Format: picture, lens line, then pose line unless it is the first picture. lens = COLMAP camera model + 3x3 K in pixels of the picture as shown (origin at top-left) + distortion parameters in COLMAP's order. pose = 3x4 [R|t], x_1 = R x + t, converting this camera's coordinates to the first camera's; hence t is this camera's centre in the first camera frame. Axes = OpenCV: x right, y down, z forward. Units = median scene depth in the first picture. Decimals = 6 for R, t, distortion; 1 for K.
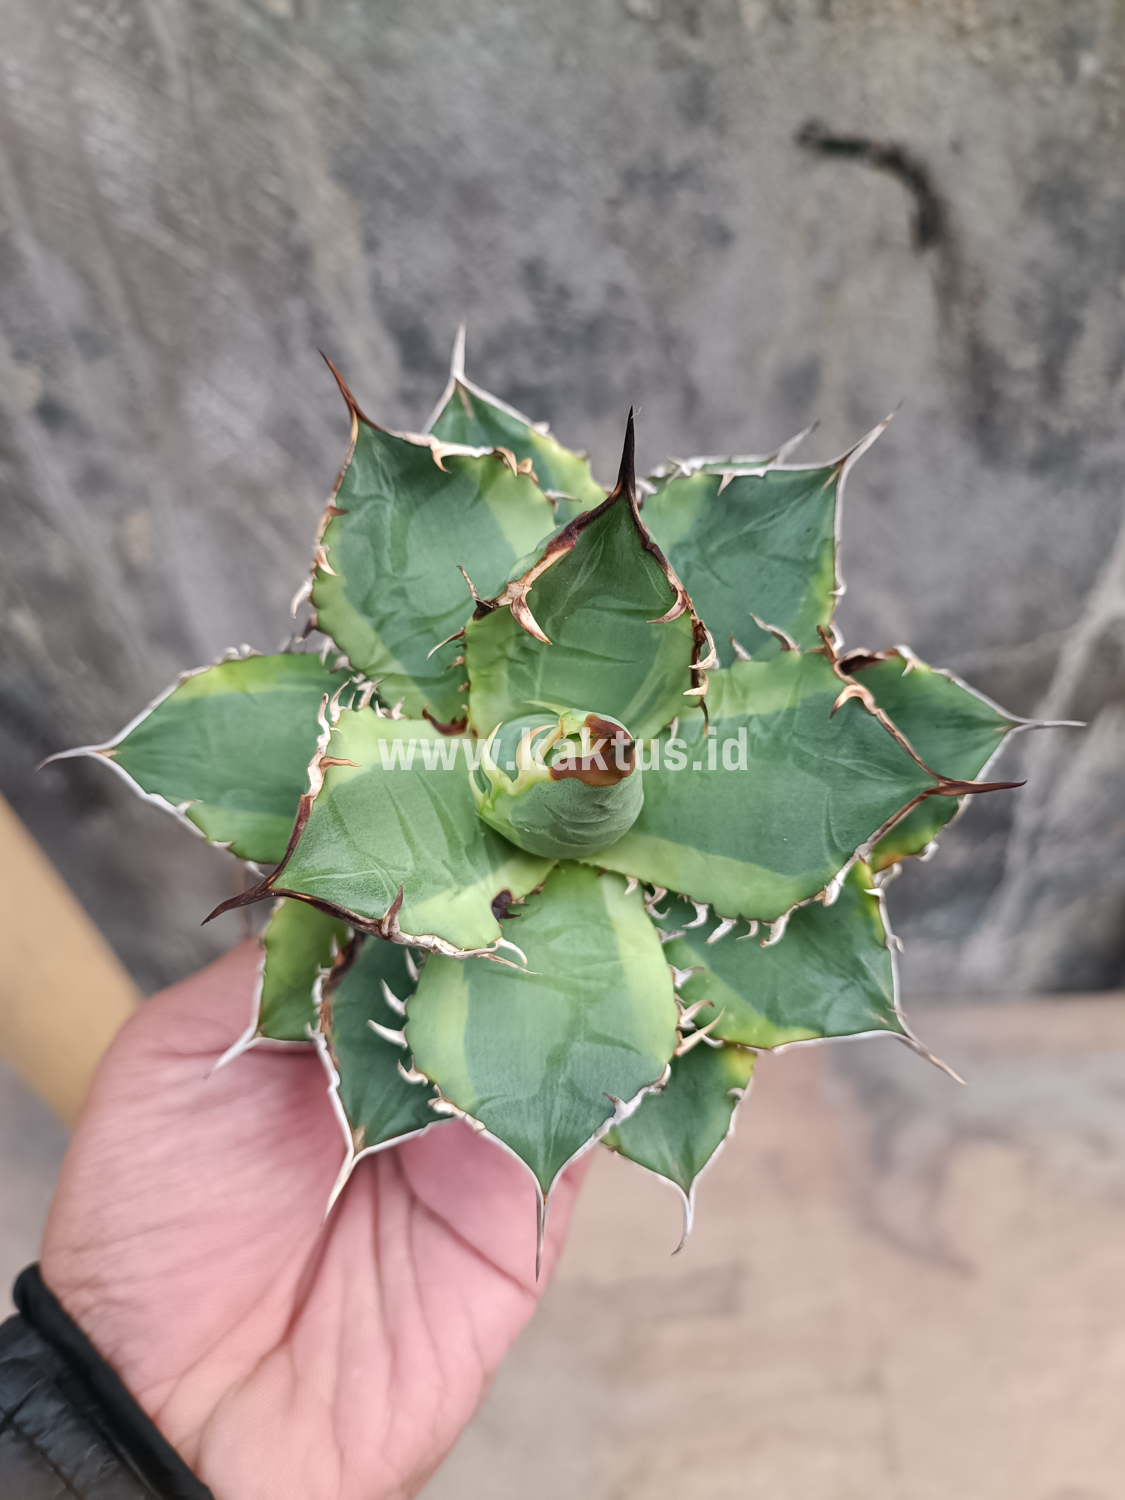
lens RADIAL K [[1143.0, 0, 567.7], [0, 1143.0, 714.5], [0, 0, 1]] dist [-0.072642, -0.006585]
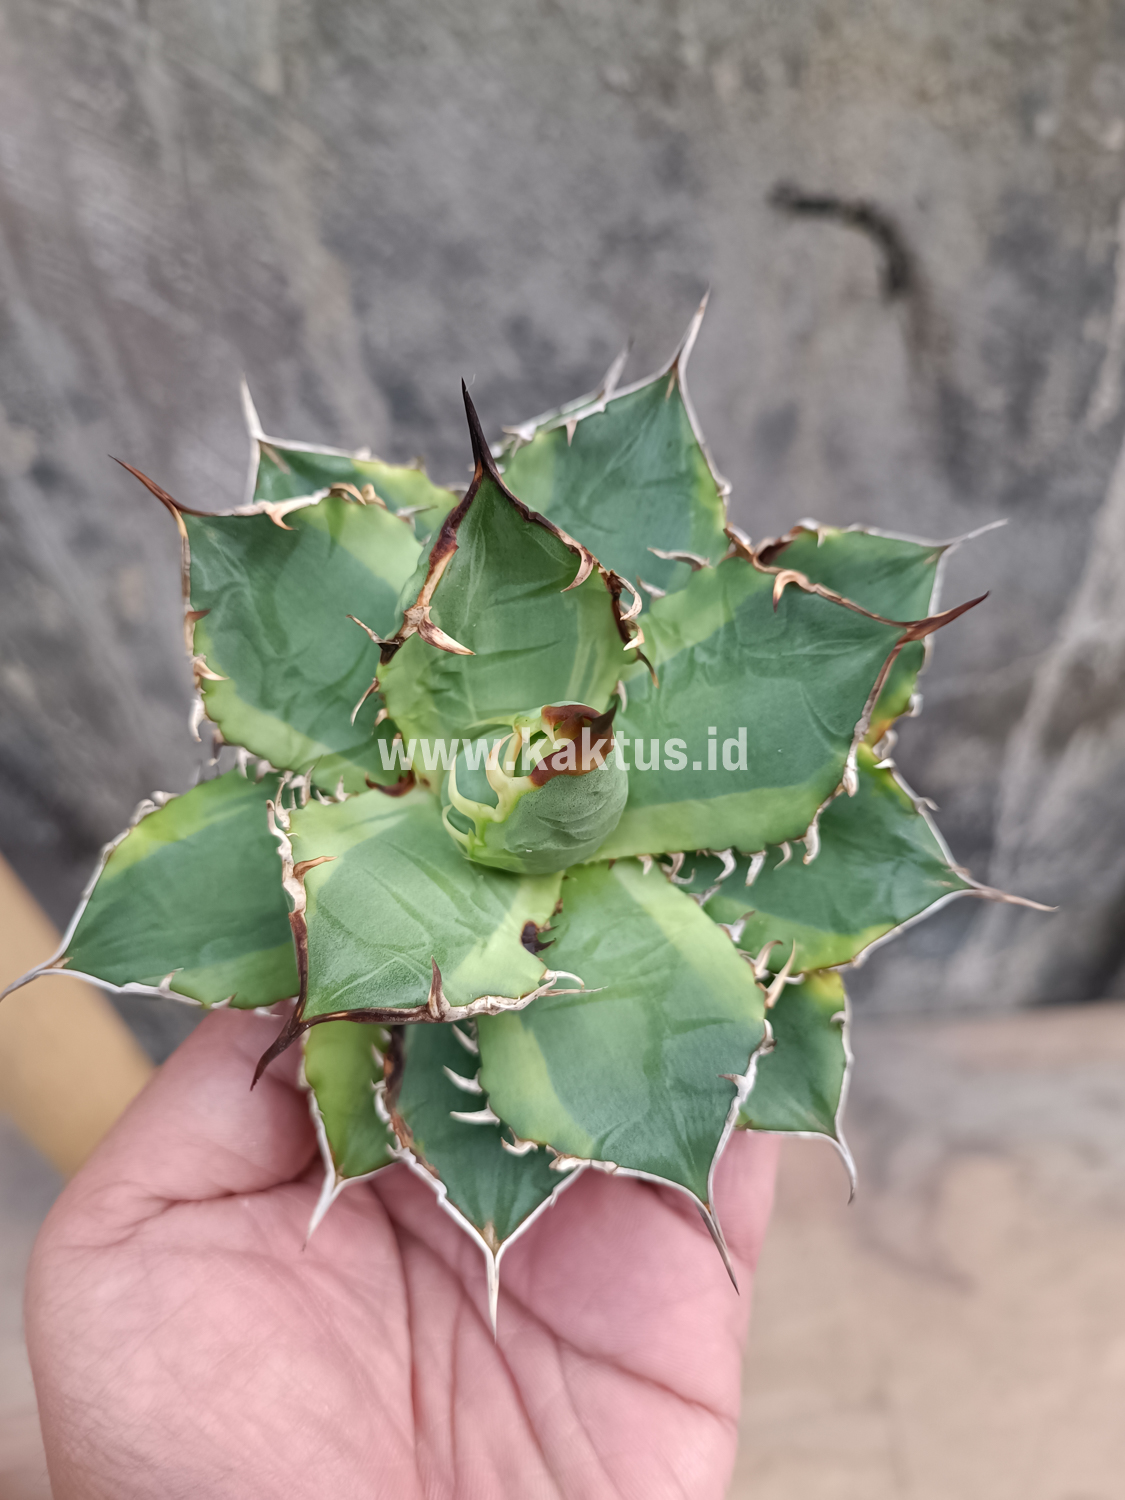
lens RADIAL K [[1153.2, 0, 557.9], [0, 1153.2, 711.8], [0, 0, 1]] dist [-0.096666, -0.002370]
pose [[0.914189, -0.392780, 0.099909, -0.059122], [0.394995, 0.918679, -0.002613, 0.009312], [-0.090758, 0.041852, 0.994993, 0.064580]]
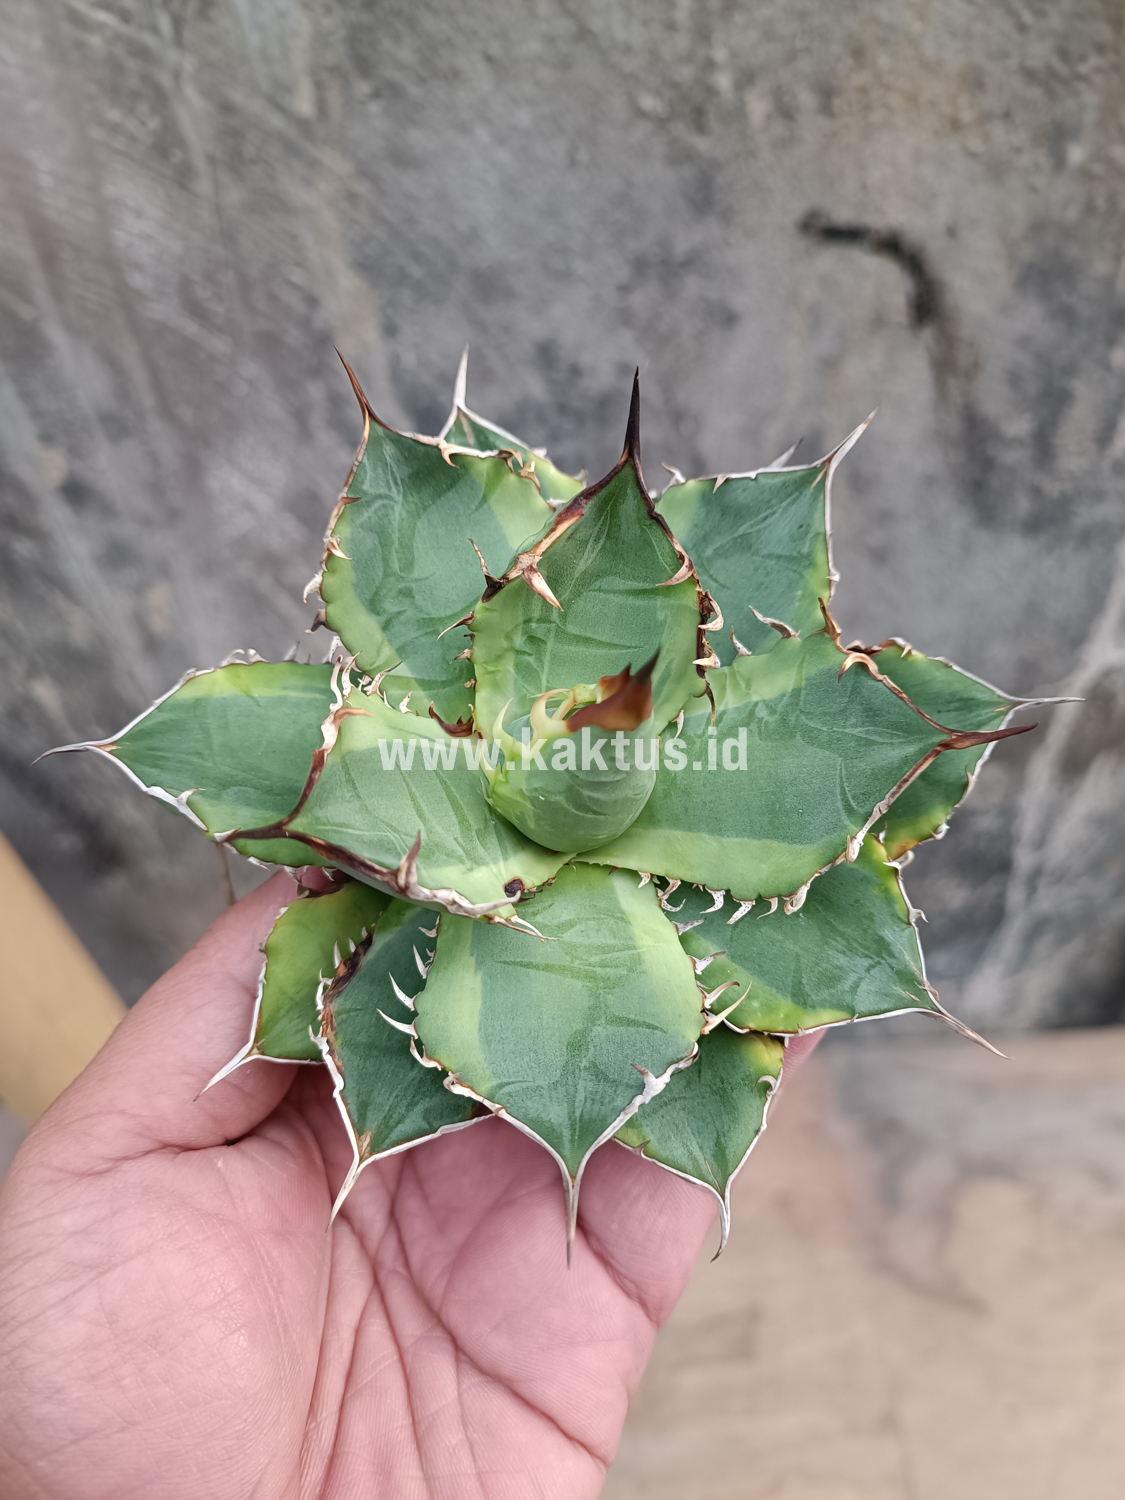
lens RADIAL K [[1143.0, 0, 567.7], [0, 1143.0, 714.5], [0, 0, 1]] dist [-0.072642, -0.006585]
pose [[0.999002, -0.020559, 0.039655, -0.047933], [0.027971, 0.980099, -0.196529, 0.212064], [-0.034826, 0.197442, 0.979696, 0.019136]]
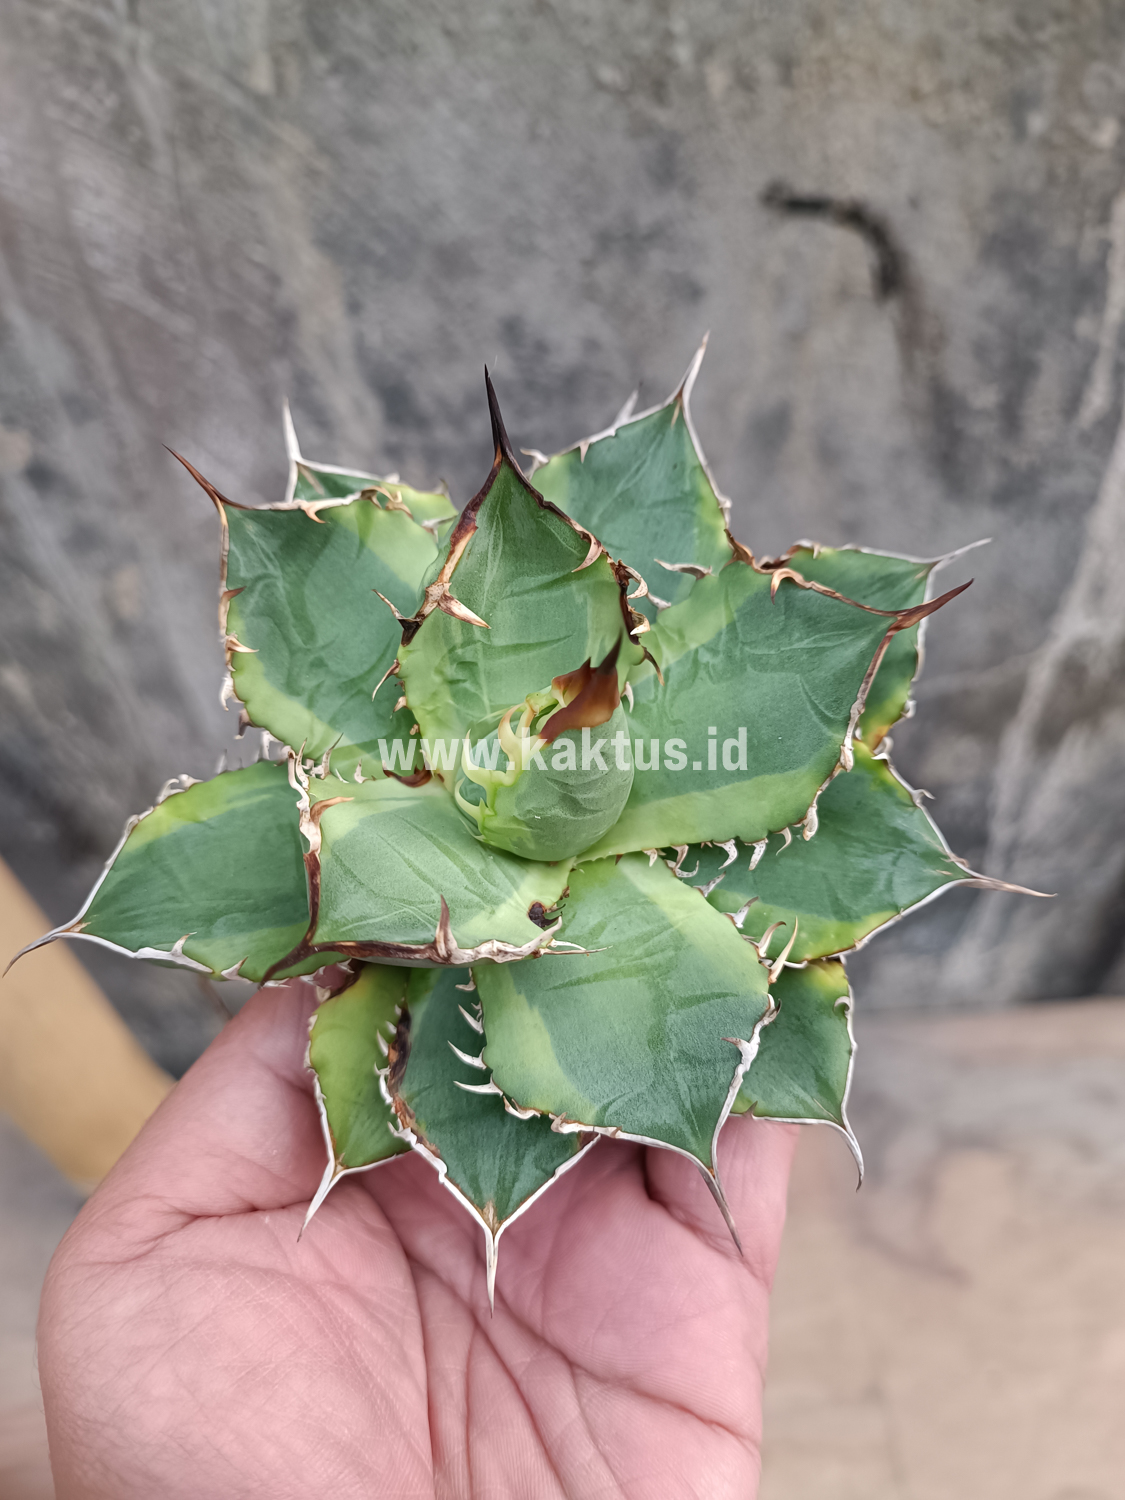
lens RADIAL K [[1142.2, 0, 558.7], [0, 1142.2, 715.2], [0, 0, 1]] dist [-0.082716, -0.000738]
pose [[0.921816, -0.359031, 0.146122, -0.120582], [0.379585, 0.912486, -0.152590, 0.165904], [-0.078550, 0.196126, 0.977428, 0.045046]]
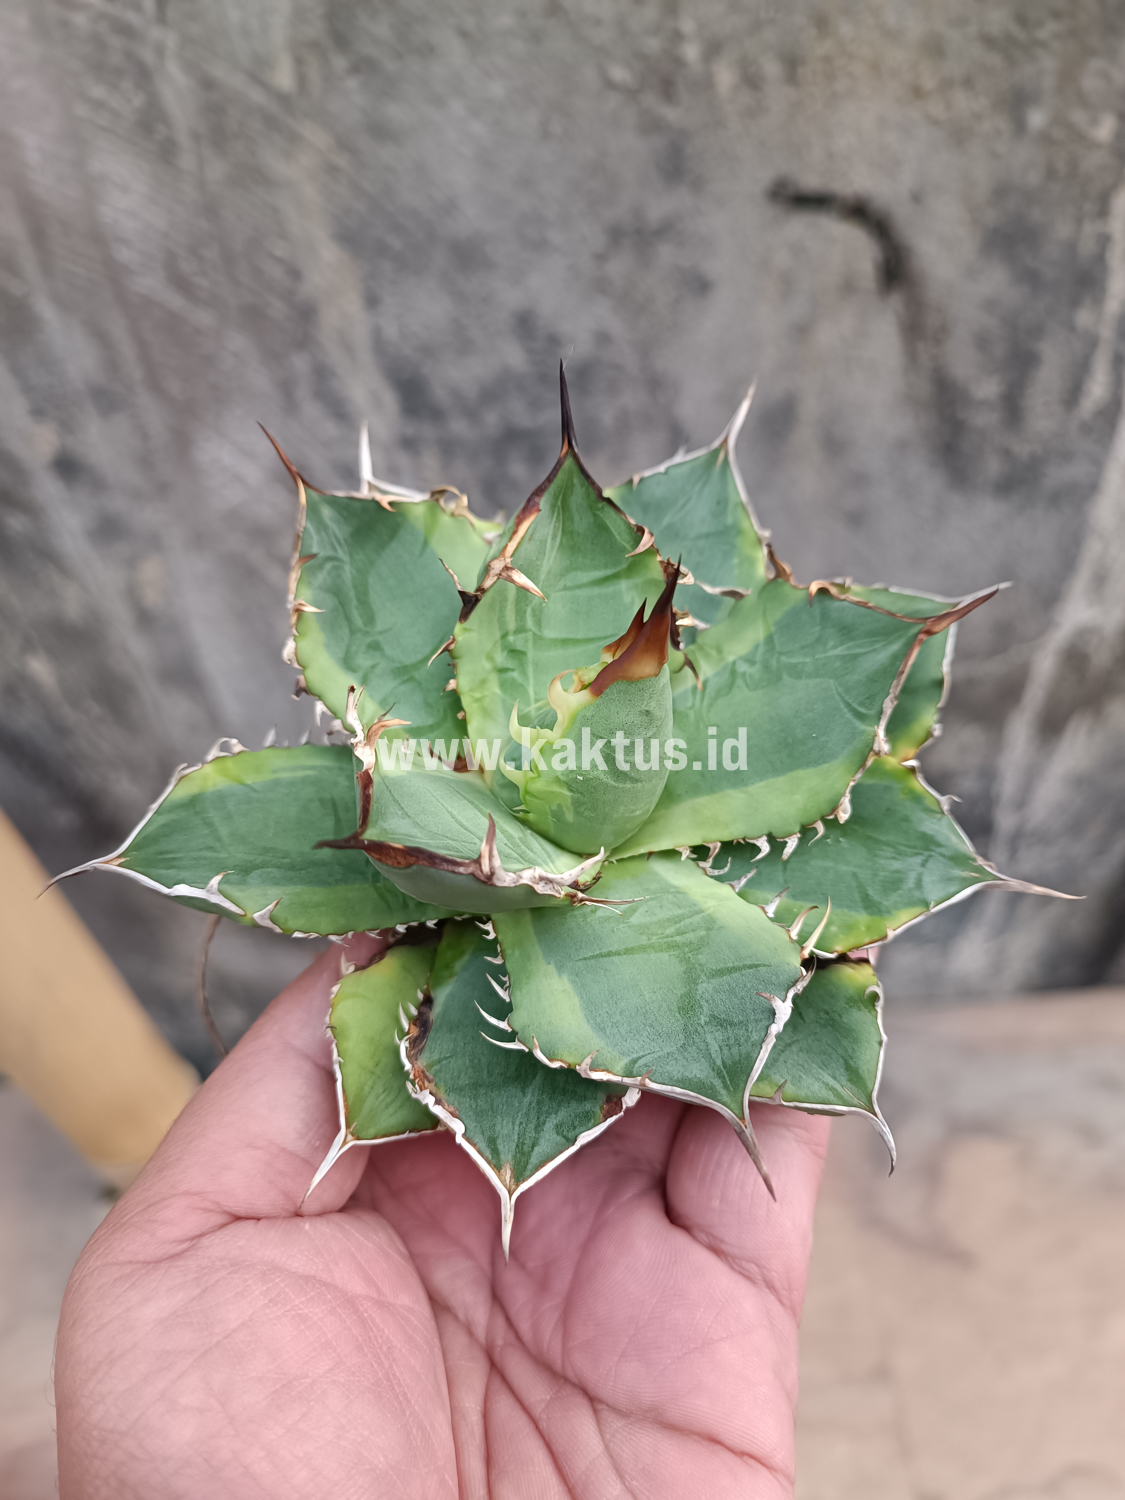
lens RADIAL K [[1132.4, 0, 557.3], [0, 1132.4, 716.1], [0, 0, 1]] dist [-0.081695, 0.007249]
pose [[0.942138, -0.261175, 0.210151, -0.231230], [0.320378, 0.886013, -0.335170, 0.353452], [-0.098658, 0.383104, 0.918421, 0.081611]]
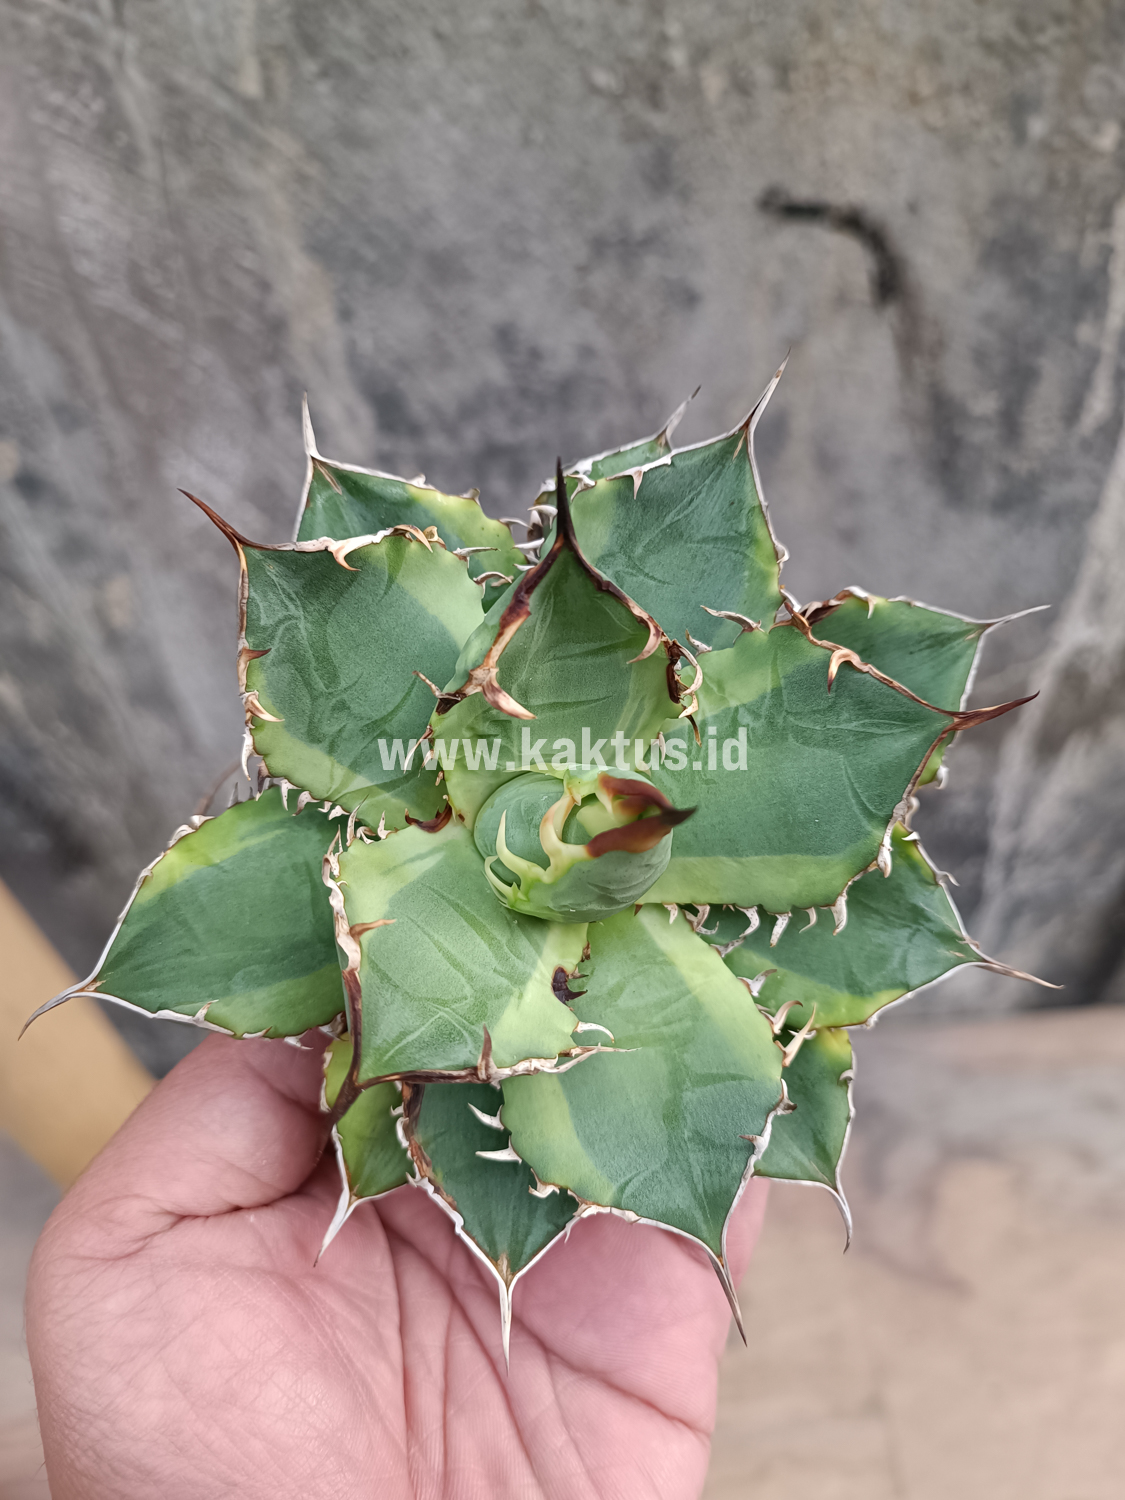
lens RADIAL K [[1151.8, 0, 566.2], [0, 1151.8, 714.7], [0, 0, 1]] dist [-0.081613, 0.008765]
pose [[0.934576, -0.331306, 0.129627, -0.103565], [0.321659, 0.942570, 0.089989, -0.130014], [-0.151997, -0.042406, 0.987471, 0.067696]]
